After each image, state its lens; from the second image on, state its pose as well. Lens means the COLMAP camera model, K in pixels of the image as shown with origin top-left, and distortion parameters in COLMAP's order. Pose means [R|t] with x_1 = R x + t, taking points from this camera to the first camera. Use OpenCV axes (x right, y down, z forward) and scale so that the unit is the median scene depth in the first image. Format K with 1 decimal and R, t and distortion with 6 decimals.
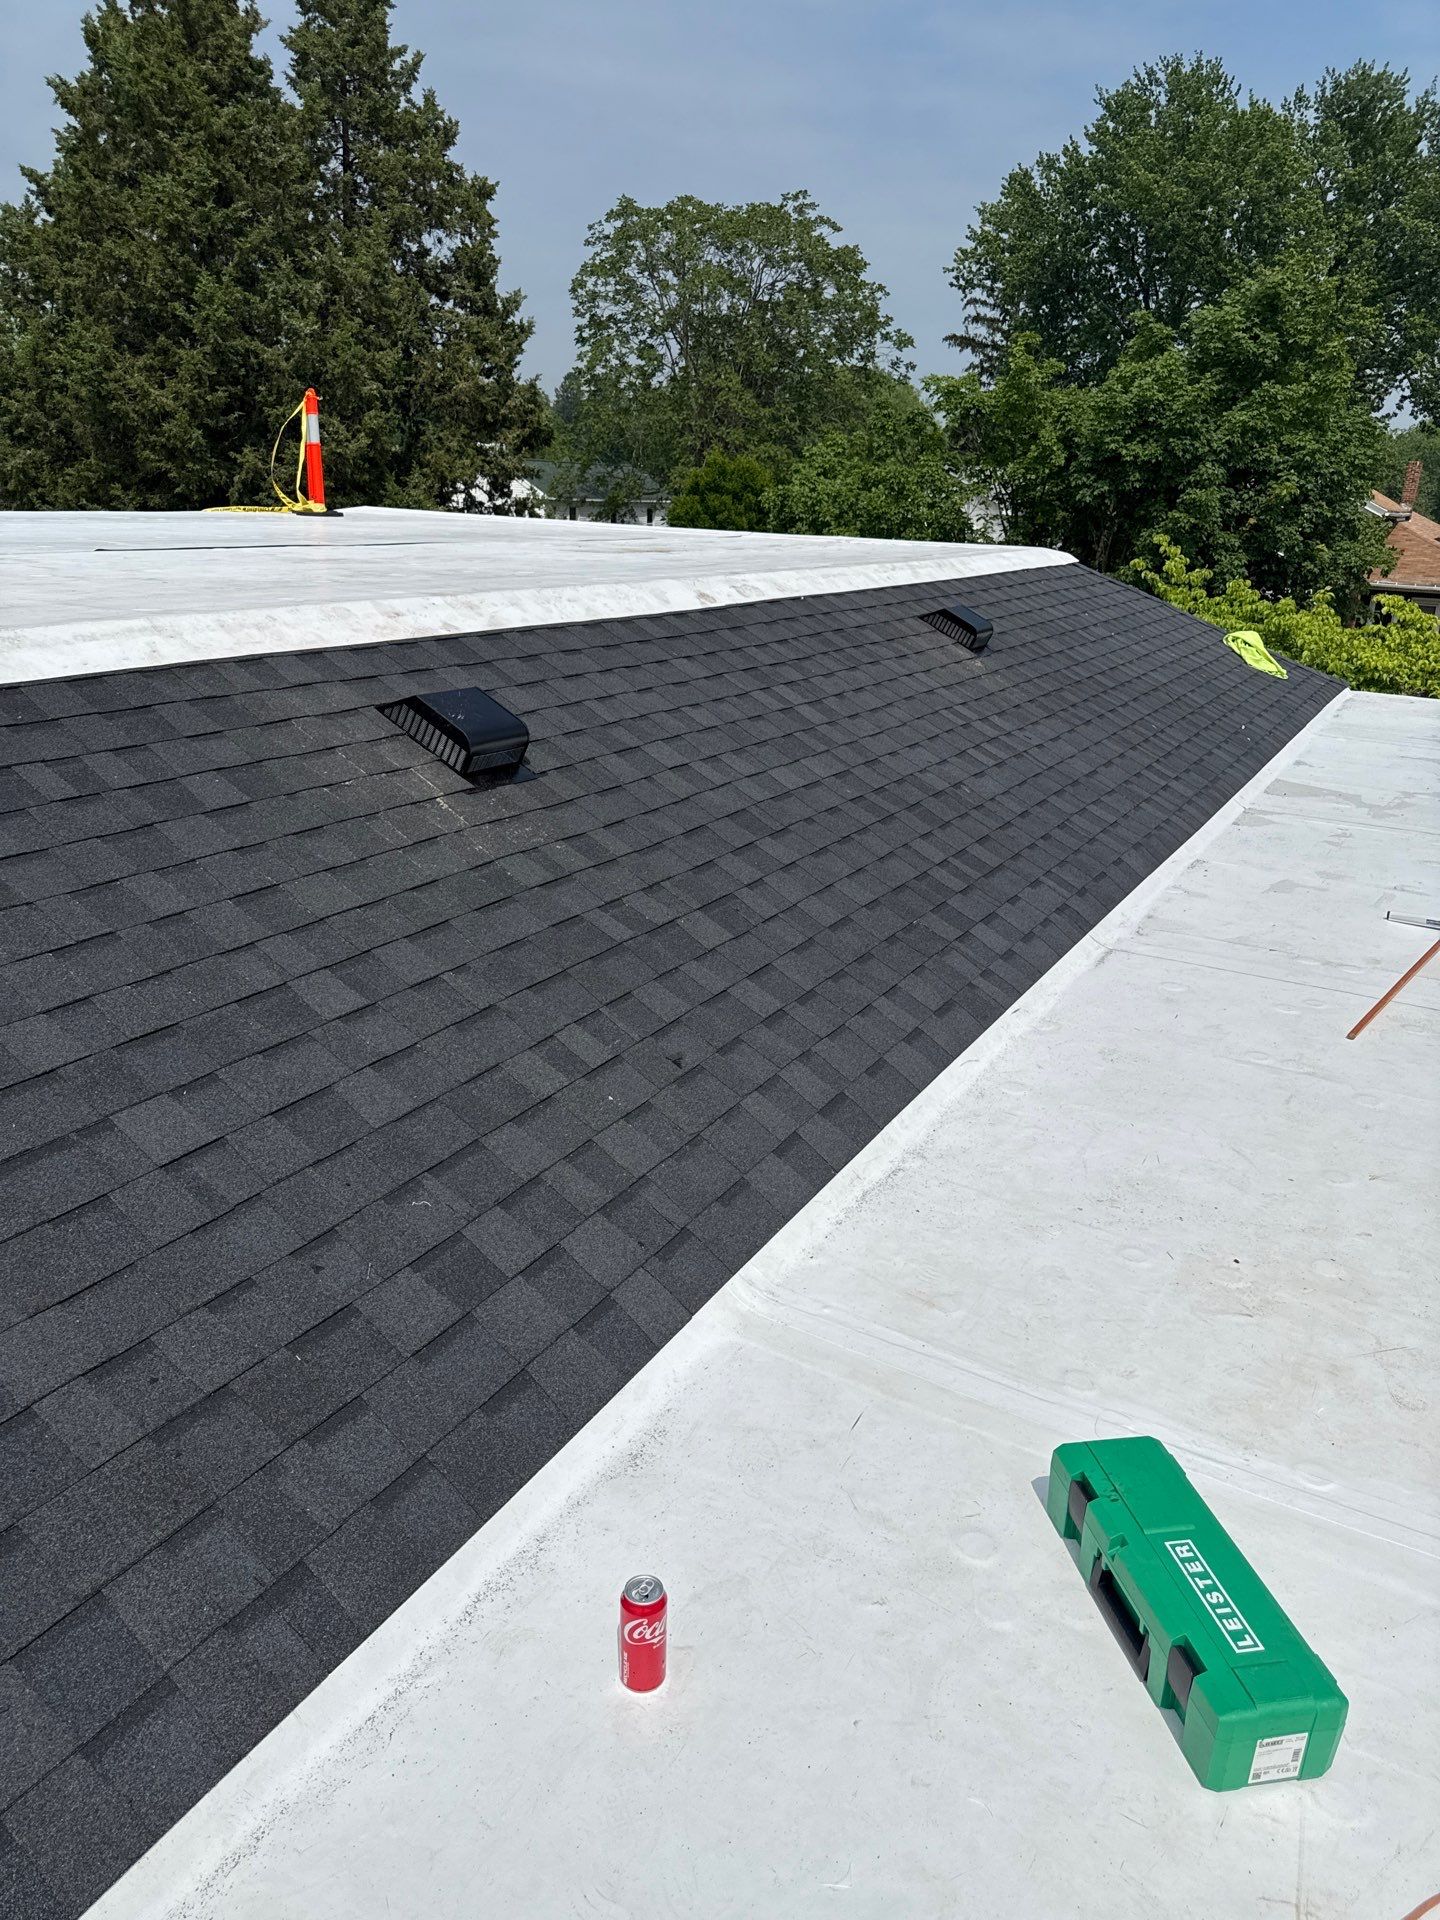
lens RADIAL K [[1346.8, 0, 720.0], [0, 1346.8, 960.0], [0, 0, 1]] dist [0.048451, -0.055114]
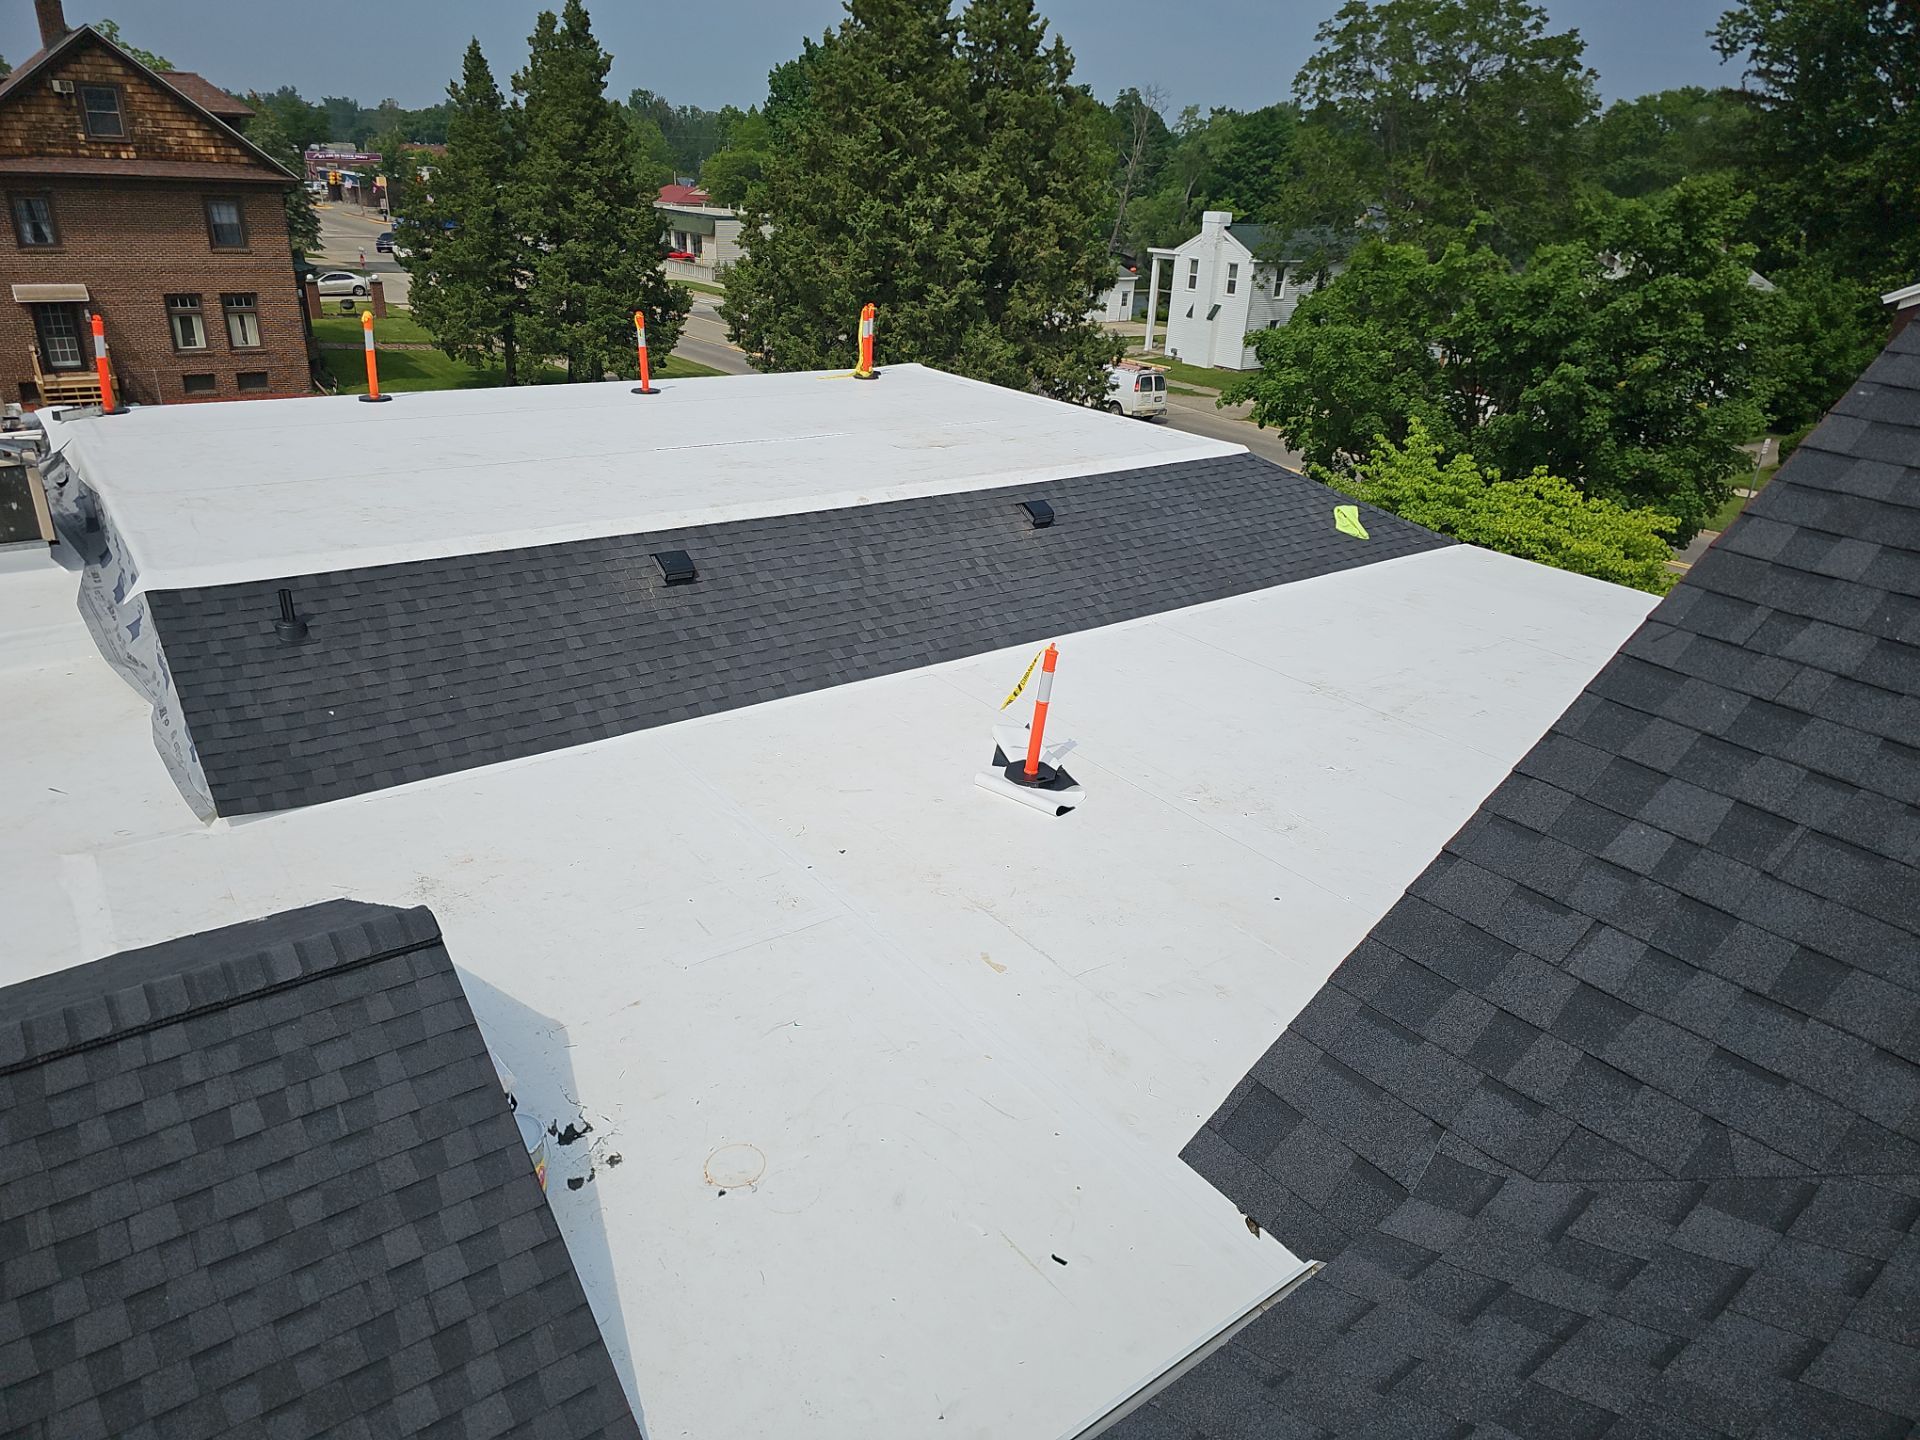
lens RADIAL K [[1242.4, 0, 969.0], [0, 1242.4, 719.8], [0, 0, 1]] dist [0.045297, -0.037930]
pose [[0.911474, 0.174654, -0.372439, 1.454970], [-0.149389, 0.984117, 0.095897, -0.185416], [0.383273, -0.031769, 0.923089, -1.298001]]
